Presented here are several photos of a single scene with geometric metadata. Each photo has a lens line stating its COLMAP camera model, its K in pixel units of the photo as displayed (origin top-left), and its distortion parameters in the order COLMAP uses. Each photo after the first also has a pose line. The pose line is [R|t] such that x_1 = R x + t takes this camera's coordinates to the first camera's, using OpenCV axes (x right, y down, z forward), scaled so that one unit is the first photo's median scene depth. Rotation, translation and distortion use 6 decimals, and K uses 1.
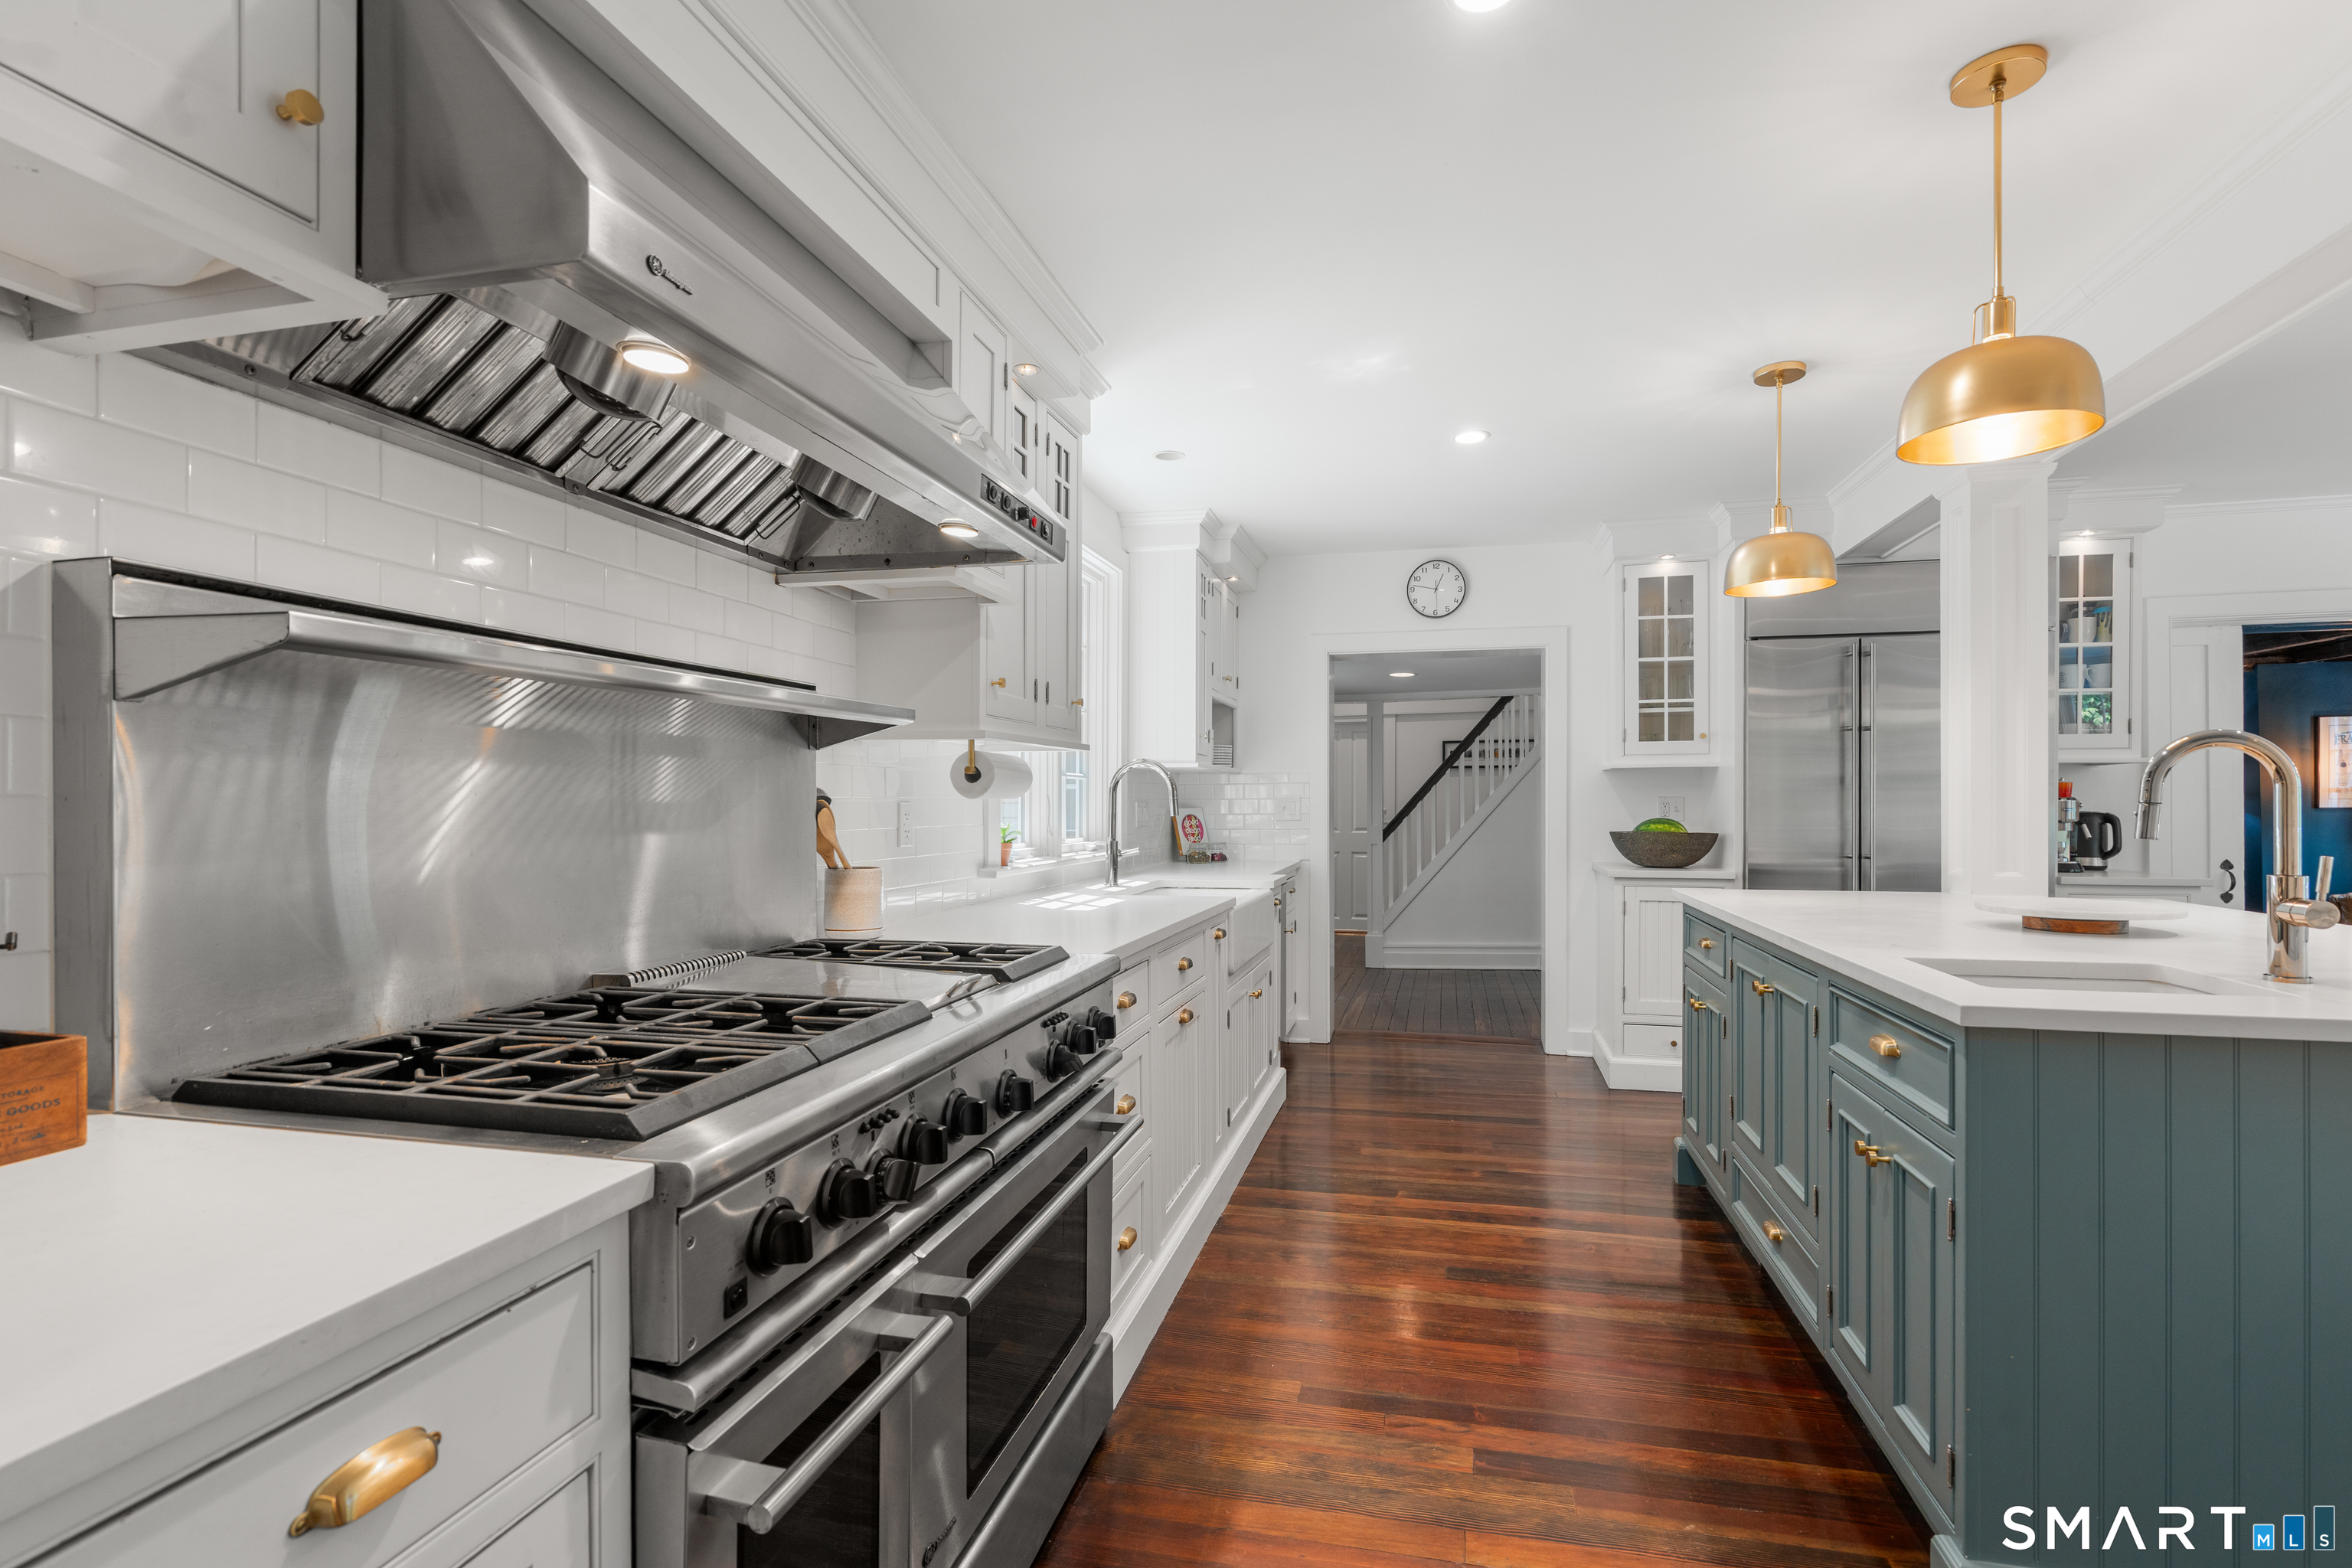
lens RADIAL K [[1094.7, 0, 1178.4], [0, 1094.7, 806.9], [0, 0, 1]] dist [-0.003558, 0.004503]
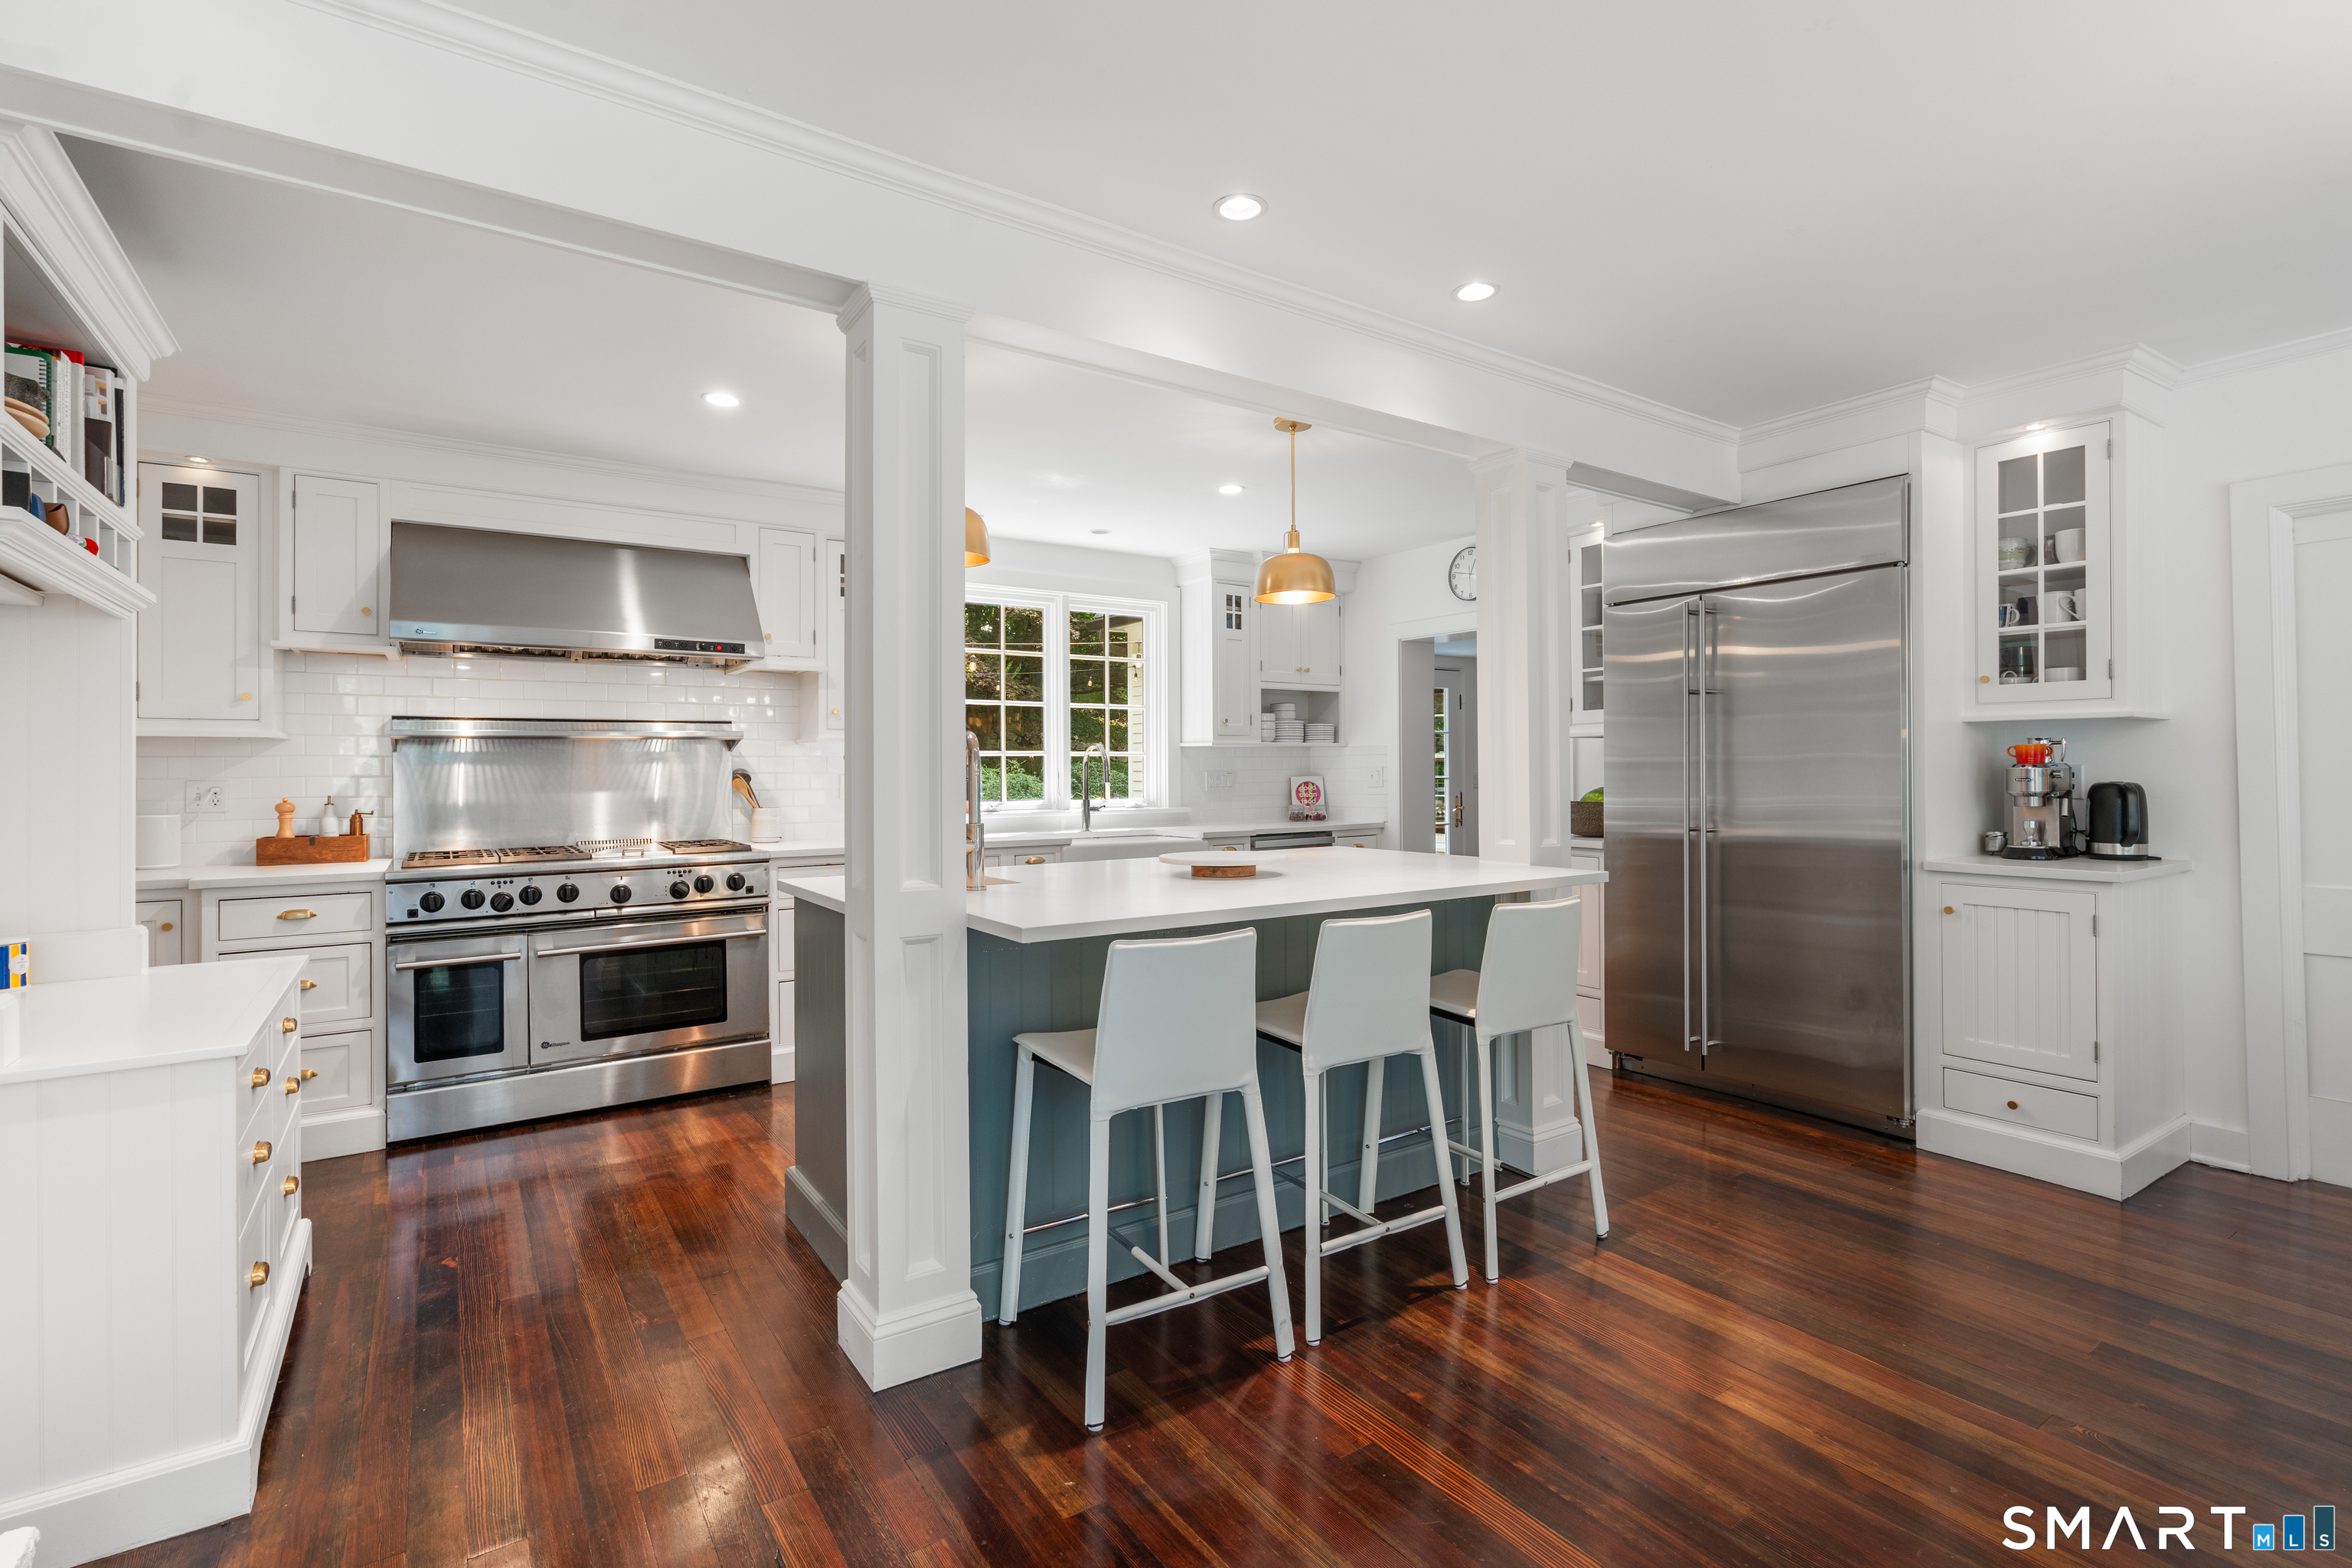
lens RADIAL K [[1094.7, 0, 1175.4], [0, 1094.7, 773.1], [0, 0, 1]] dist [-0.003558, 0.004503]
pose [[0.739063, -0.002357, -0.673633, 0.883899], [0.006744, 0.999970, 0.003901, -0.010181], [0.673603, -0.007426, 0.739056, 0.007629]]
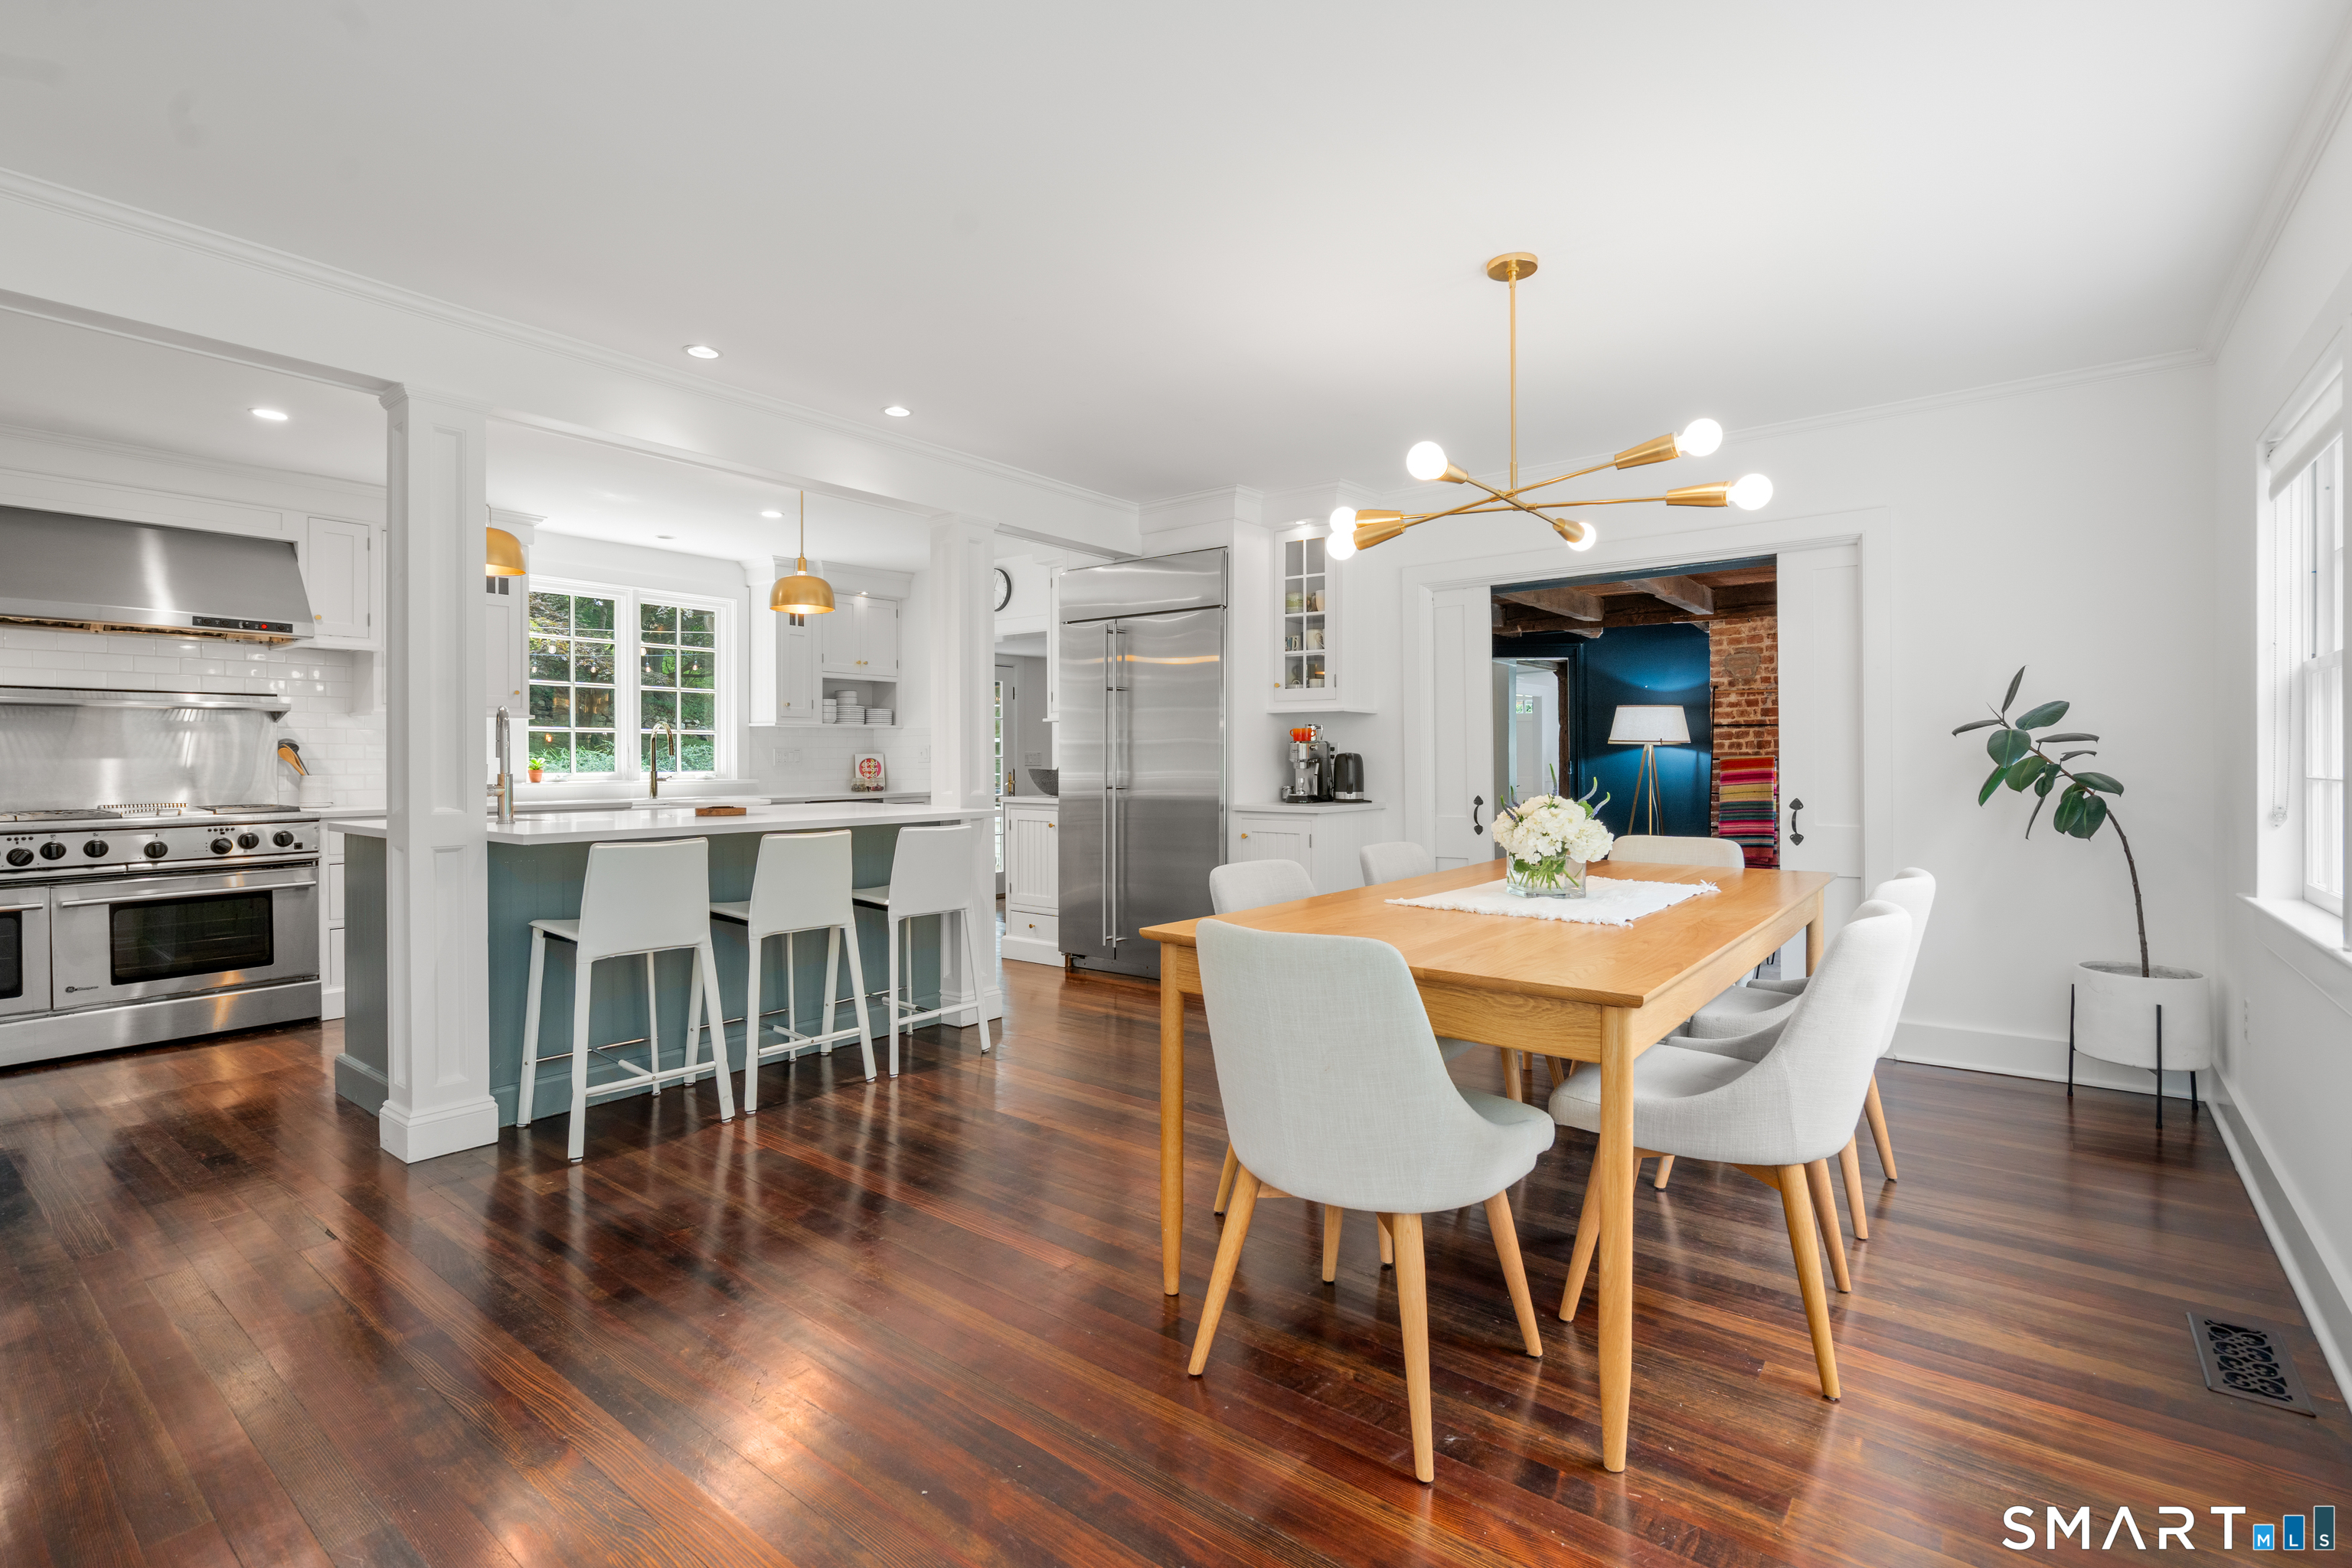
lens RADIAL K [[1094.7, 0, 1184.3], [0, 1094.7, 768.4], [0, 0, 1]] dist [-0.003558, 0.004503]
pose [[0.911400, 0.002481, -0.411514, 1.188213], [0.001754, 0.999949, 0.009915, 0.008528], [0.411518, -0.009759, 0.911349, -0.151602]]
